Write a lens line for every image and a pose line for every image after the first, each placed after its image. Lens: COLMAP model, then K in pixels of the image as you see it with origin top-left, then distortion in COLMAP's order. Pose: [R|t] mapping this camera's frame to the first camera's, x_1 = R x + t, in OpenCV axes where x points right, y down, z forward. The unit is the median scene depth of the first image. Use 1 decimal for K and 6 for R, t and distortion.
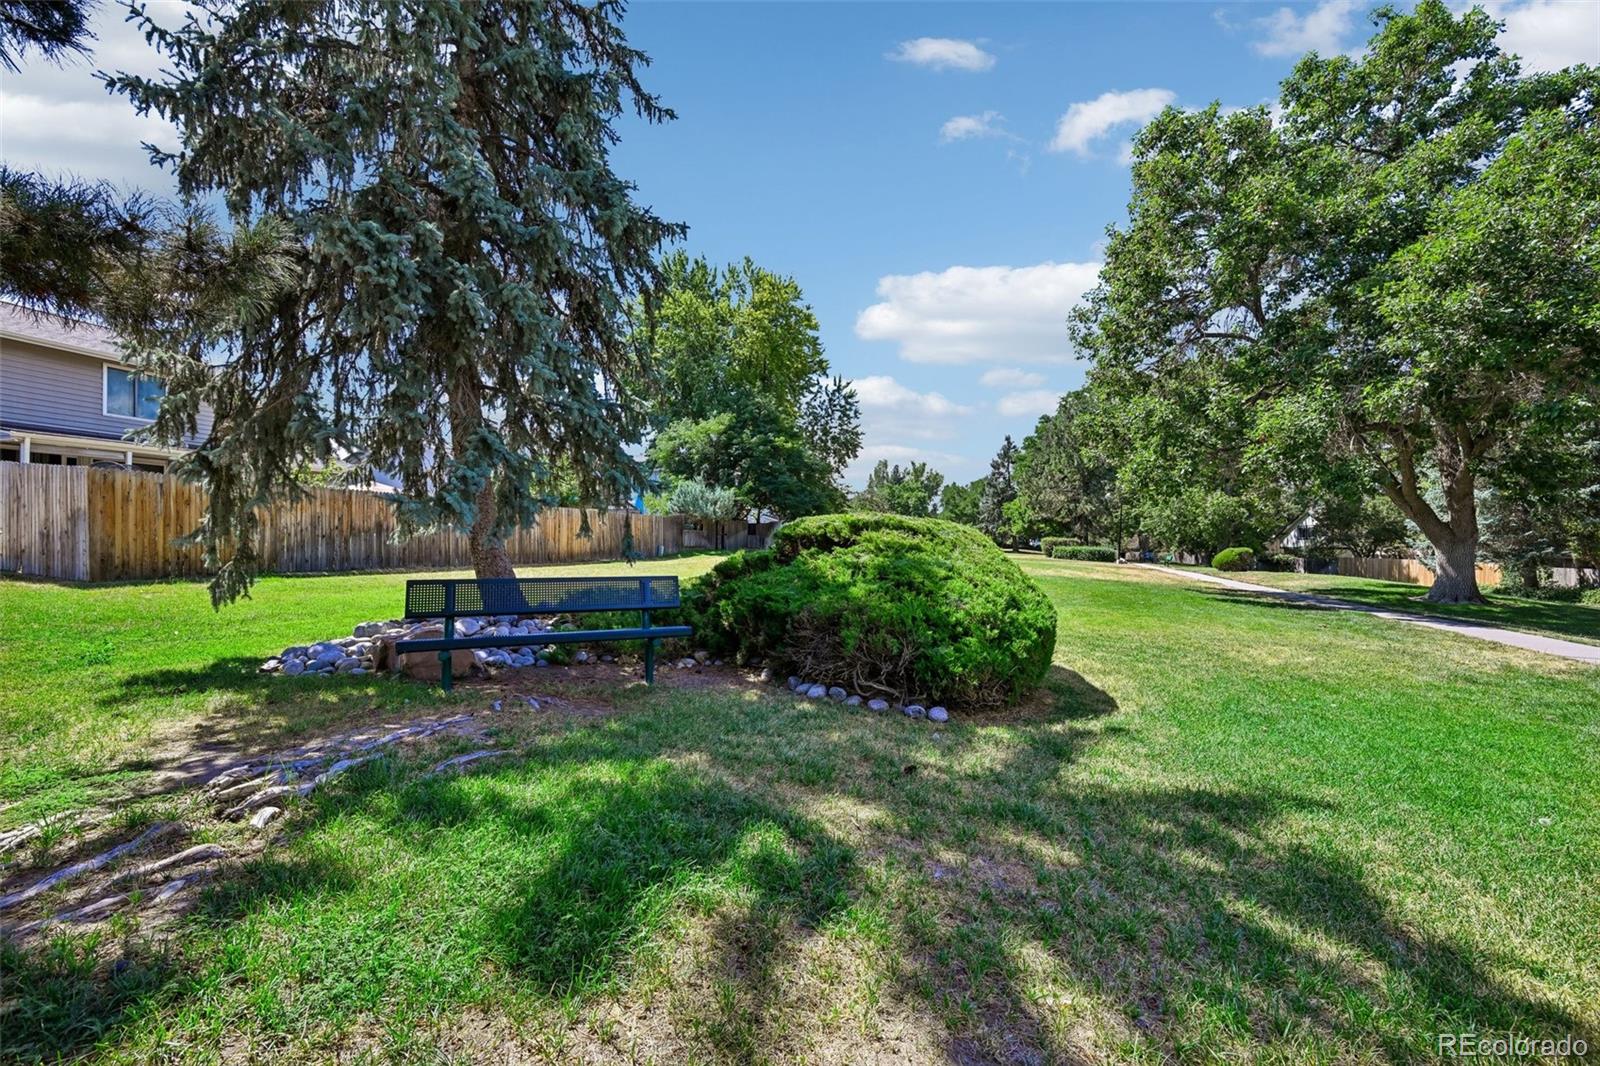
lens RADIAL K [[645.2, 0, 798.8], [0, 645.2, 537.2], [0, 0, 1]] dist [0.000334, 0.000045]
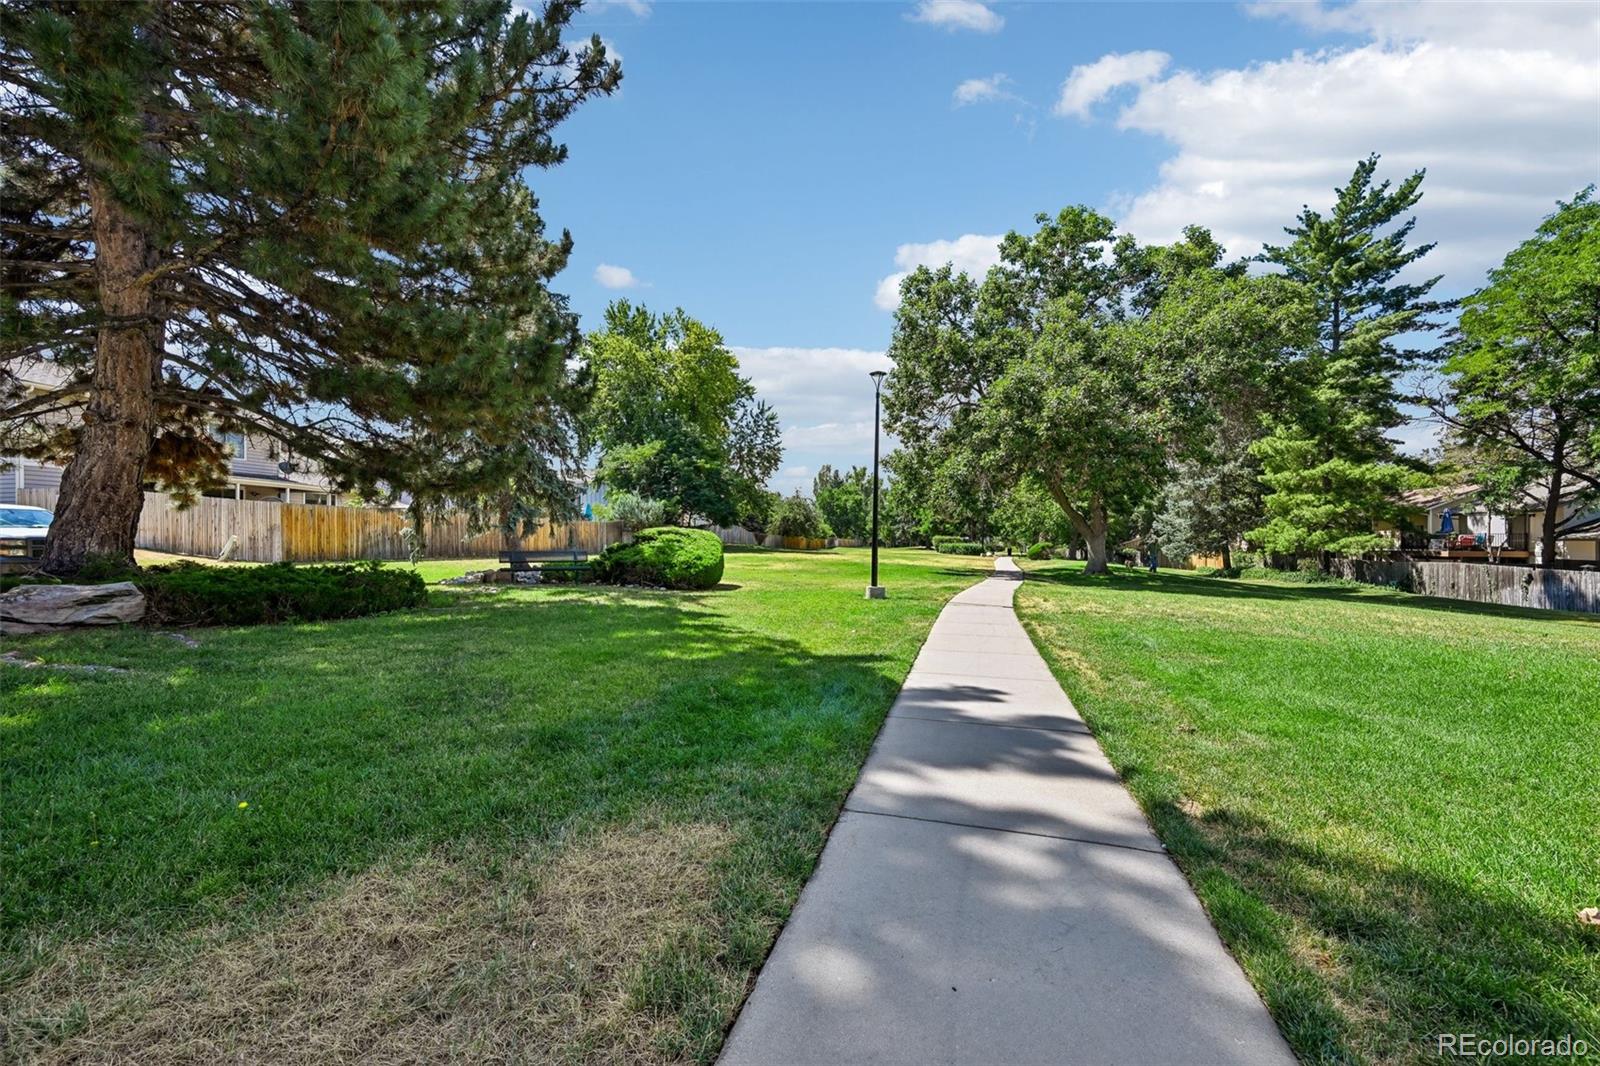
lens RADIAL K [[645.2, 0, 801.6], [0, 645.2, 537.7], [0, 0, 1]] dist [0.000334, 0.000045]
pose [[0.997908, -0.007767, 0.064176, 0.076609], [0.007724, 0.999970, 0.000924, 0.000957], [-0.064181, -0.000427, 0.997938, -0.254333]]
